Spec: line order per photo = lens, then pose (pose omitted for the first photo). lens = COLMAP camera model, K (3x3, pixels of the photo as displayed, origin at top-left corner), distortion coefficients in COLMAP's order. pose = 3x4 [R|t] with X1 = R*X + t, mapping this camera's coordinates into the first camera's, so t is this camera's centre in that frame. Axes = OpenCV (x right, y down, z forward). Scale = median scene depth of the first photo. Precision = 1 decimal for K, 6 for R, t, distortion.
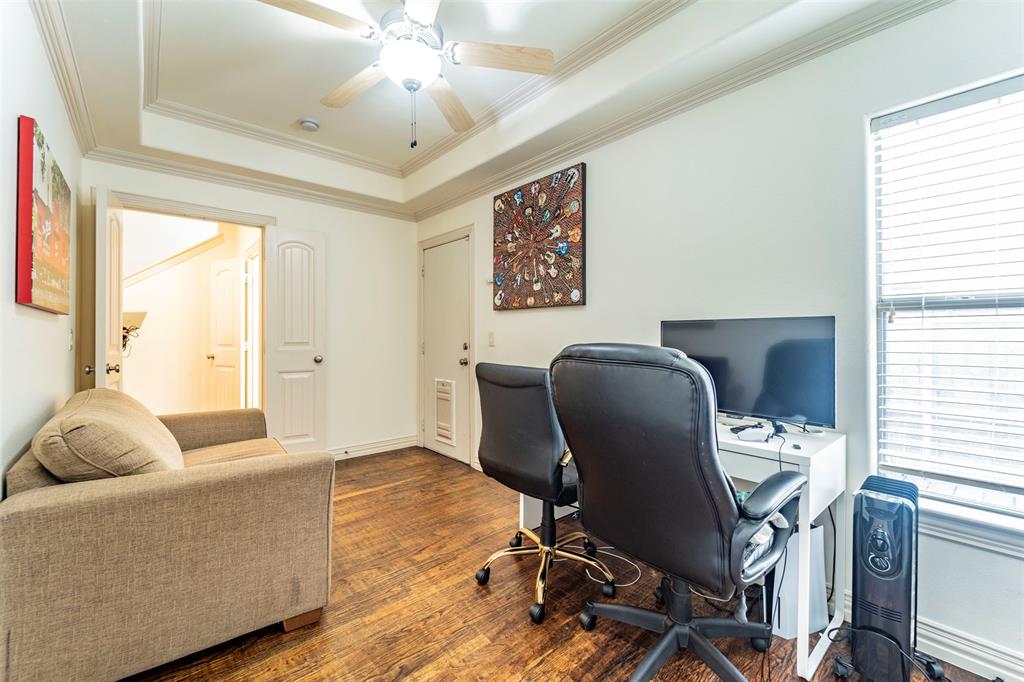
lens RADIAL K [[422.5, 0, 510.3], [0, 422.5, 330.6], [0, 0, 1]] dist [-0.002517, -0.000270]
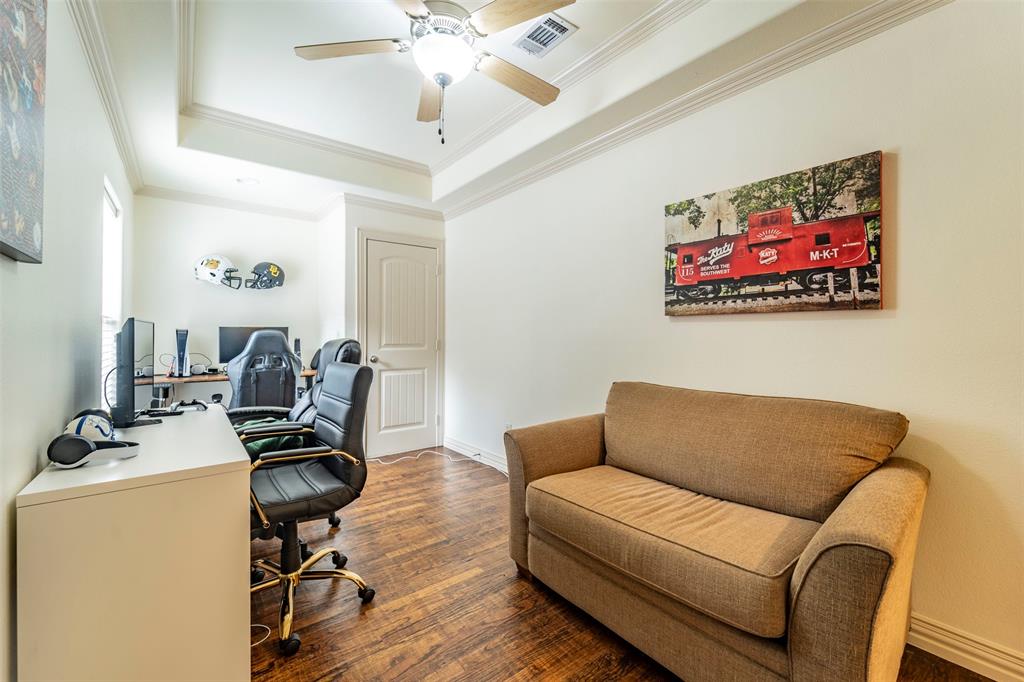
lens RADIAL K [[422.5, 0, 510.3], [0, 422.5, 330.6], [0, 0, 1]] dist [-0.002517, -0.000270]
pose [[-0.998569, 0.002105, 0.053437, -0.442044], [0.001420, 0.999916, -0.012851, 0.020499], [-0.053460, -0.012756, -0.998489, 1.972211]]
